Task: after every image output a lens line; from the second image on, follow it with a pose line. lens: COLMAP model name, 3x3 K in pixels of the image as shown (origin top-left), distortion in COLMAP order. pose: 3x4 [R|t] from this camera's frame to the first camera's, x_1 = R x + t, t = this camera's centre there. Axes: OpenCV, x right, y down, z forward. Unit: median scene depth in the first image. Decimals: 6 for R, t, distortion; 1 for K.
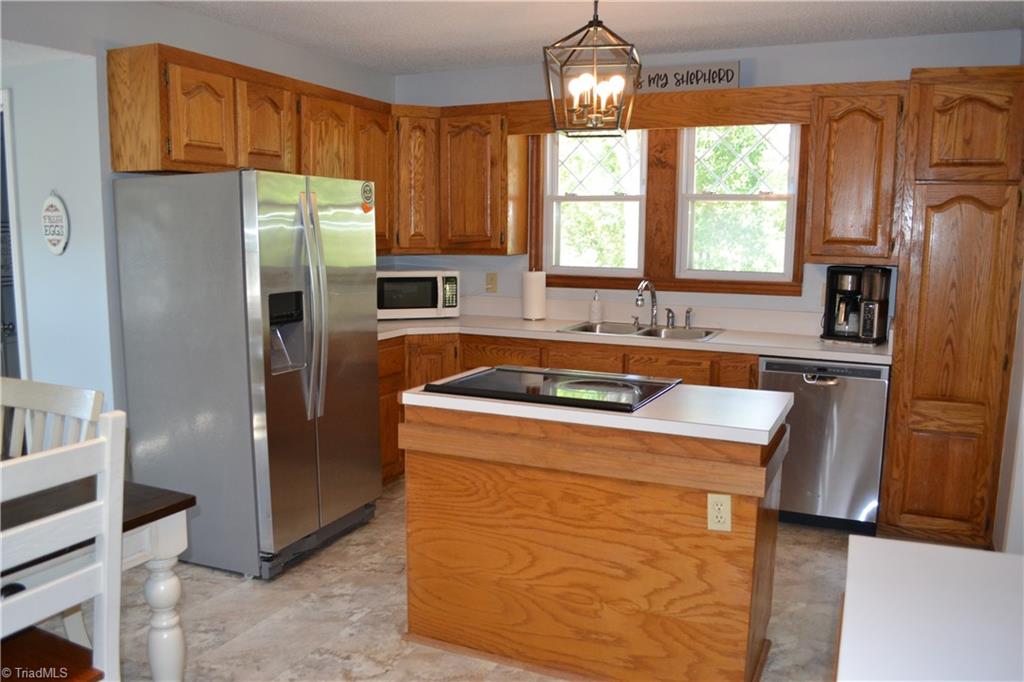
lens RADIAL K [[823.5, 0, 516.3], [0, 823.5, 355.2], [0, 0, 1]] dist [-0.086875, 0.015873]
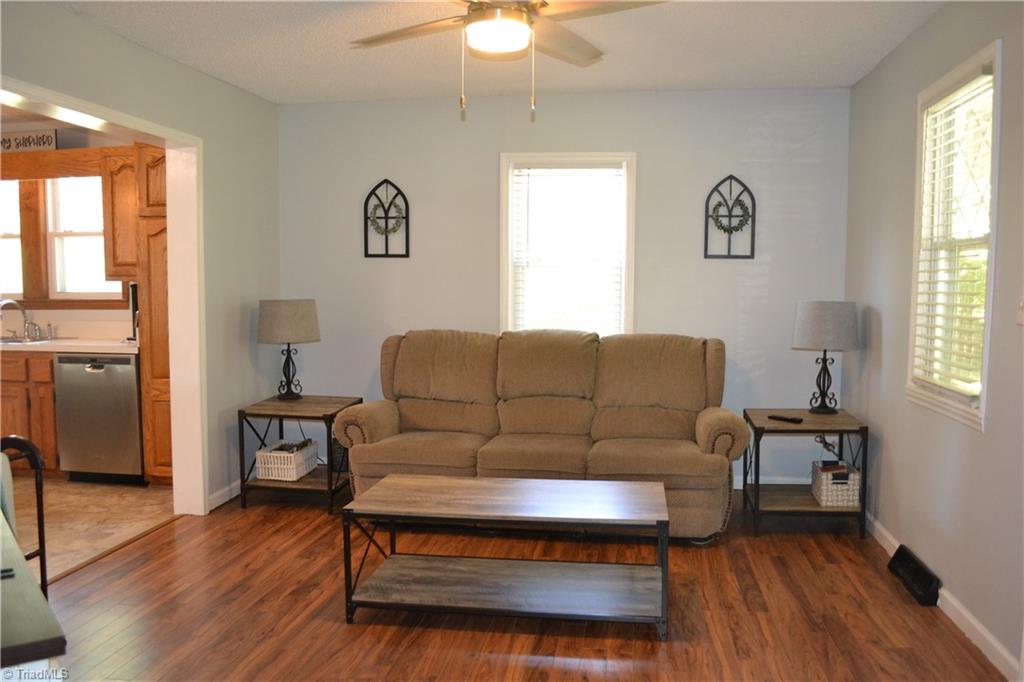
lens RADIAL K [[823.5, 0, 517.5], [0, 823.5, 349.4], [0, 0, 1]] dist [-0.086875, 0.015873]
pose [[0.962842, -0.028076, 0.268601, 0.766607], [0.045943, 0.997112, -0.060467, 0.123579], [-0.266127, 0.070560, 0.961352, -0.491427]]
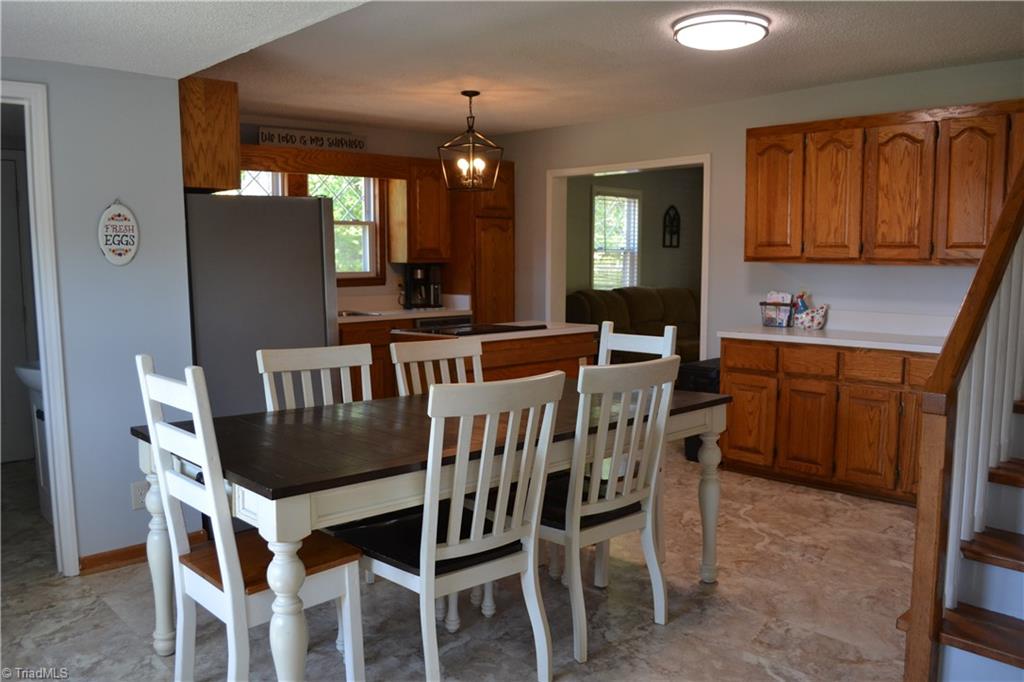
lens RADIAL K [[823.5, 0, 519.3], [0, 823.5, 353.8], [0, 0, 1]] dist [-0.086875, 0.015873]
pose [[0.383630, -0.119843, 0.915678, -1.331856], [0.145466, 0.987007, 0.068235, -0.014362], [-0.911958, 0.107023, 0.396079, 0.177323]]
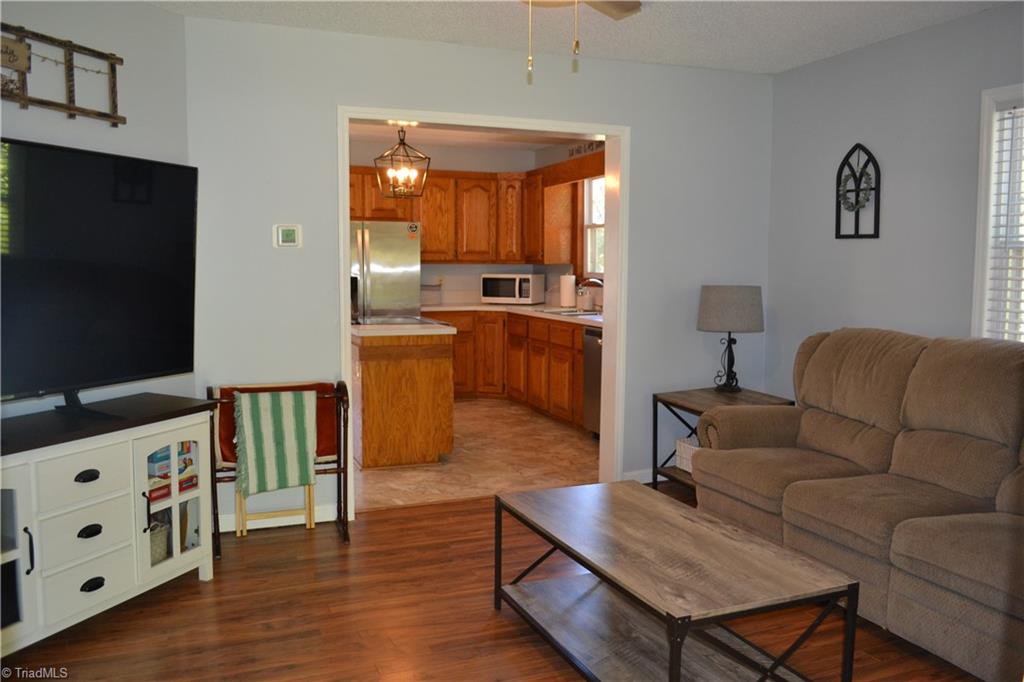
lens RADIAL K [[823.5, 0, 491.6], [0, 823.5, 333.3], [0, 0, 1]] dist [-0.086875, 0.015873]
pose [[0.733533, 0.054336, -0.677478, 1.236218], [-0.101543, 0.994373, -0.030193, 0.098265], [0.672025, 0.090941, 0.734923, -0.311107]]
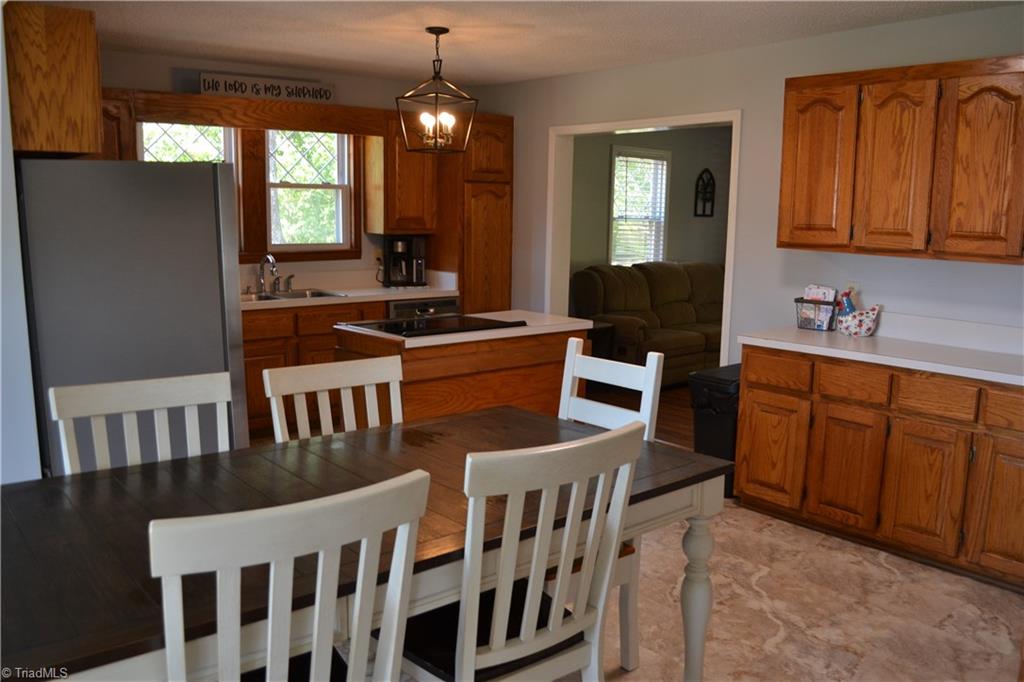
lens RADIAL K [[823.5, 0, 518.8], [0, 823.5, 355.7], [0, 0, 1]] dist [-0.086875, 0.015873]
pose [[0.436929, -0.160042, 0.885144, -1.013774], [0.125168, 0.985288, 0.116363, -0.050151], [-0.890745, 0.059949, 0.450533, 0.185990]]
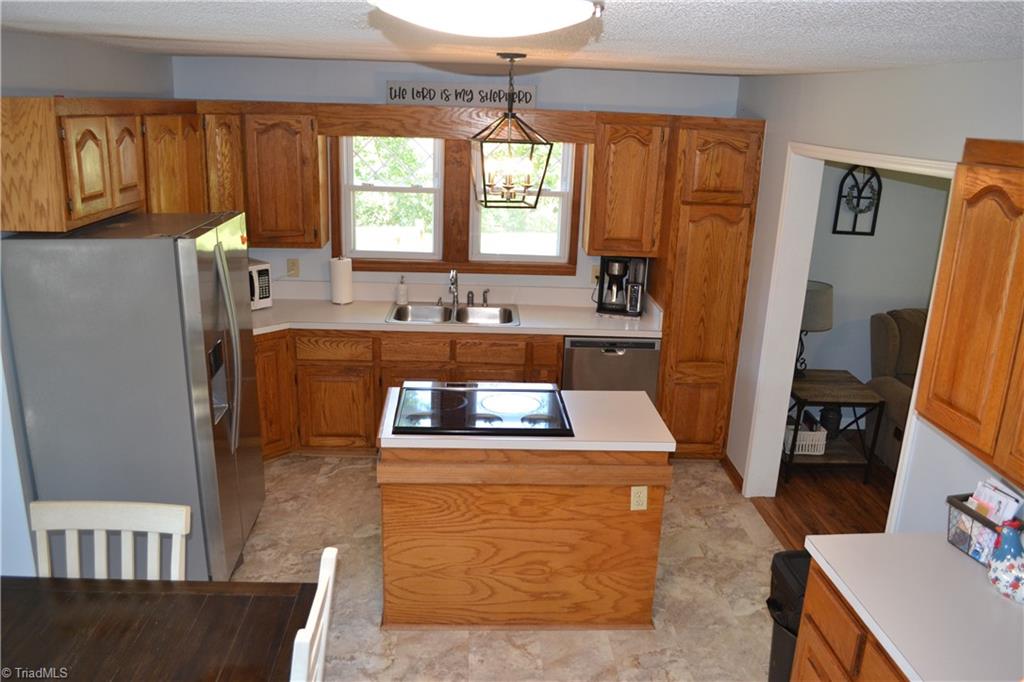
lens RADIAL K [[823.5, 0, 516.4], [0, 823.5, 356.4], [0, 0, 1]] dist [-0.086875, 0.015873]
pose [[0.886174, -0.113549, 0.449223, -0.391302], [0.041672, 0.985110, 0.166797, -0.210441], [-0.461474, -0.129091, 0.877711, -0.090911]]
